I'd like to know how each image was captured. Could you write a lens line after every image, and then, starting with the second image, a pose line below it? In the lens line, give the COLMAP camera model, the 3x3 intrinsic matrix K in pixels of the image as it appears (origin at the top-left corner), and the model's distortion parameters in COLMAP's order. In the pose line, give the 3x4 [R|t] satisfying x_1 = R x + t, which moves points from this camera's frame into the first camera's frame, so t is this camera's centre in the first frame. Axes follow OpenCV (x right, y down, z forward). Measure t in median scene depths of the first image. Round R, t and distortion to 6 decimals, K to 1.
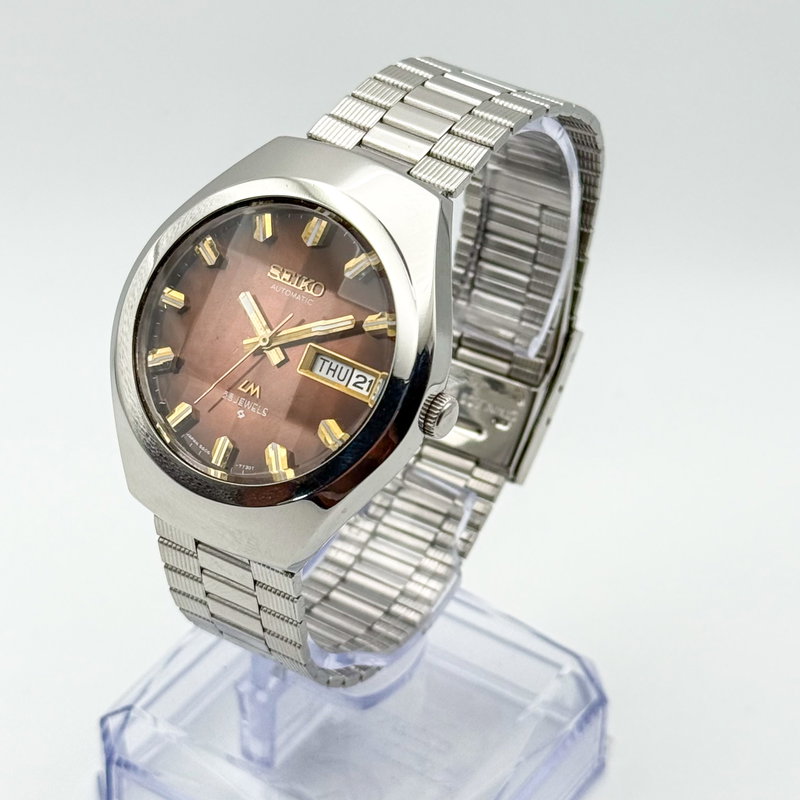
lens RADIAL K [[2388.5, 0, 400.0], [0, 2388.5, 400.0], [0, 0, 1]] dist [0.079668, -0.003066]
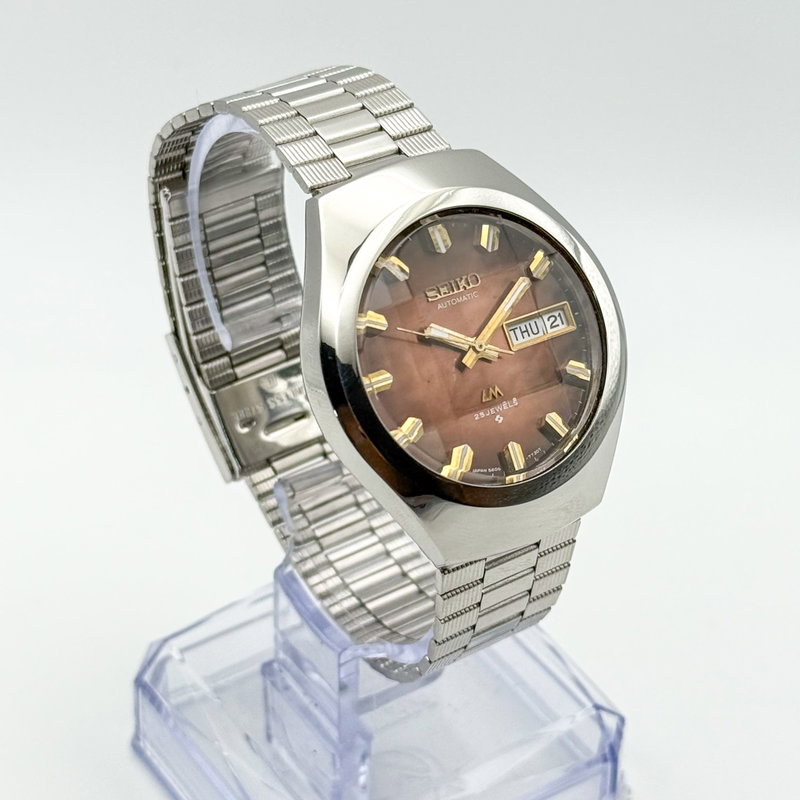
lens RADIAL K [[2364.1, 0, 400.2], [0, 2364.1, 439.1], [0, 0, 1]] dist [0.449846, 0.140146]
pose [[0.450247, -0.583893, 0.675534, -0.759667], [0.559805, 0.773996, 0.295885, -0.305093], [-0.695626, 0.244947, 0.675356, 0.326628]]
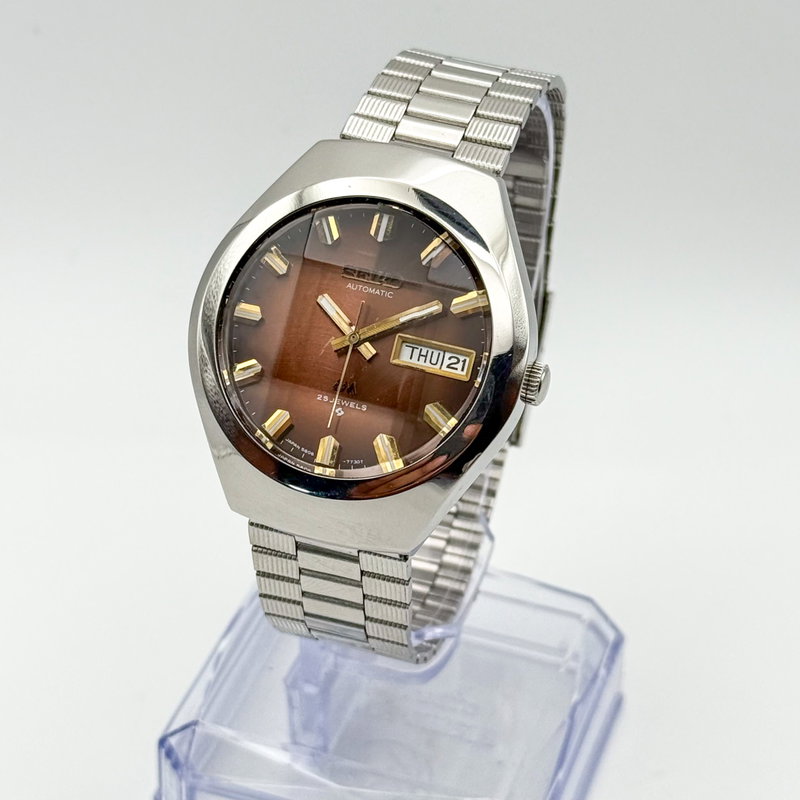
lens RADIAL K [[2388.5, 0, 400.0], [0, 2388.5, 400.0], [0, 0, 1]] dist [0.079668, -0.003066]
pose [[0.971196, -0.153769, 0.182028, -0.220234], [0.153014, 0.988055, 0.018273, -0.013591], [-0.182663, 0.010106, 0.983124, -0.016548]]
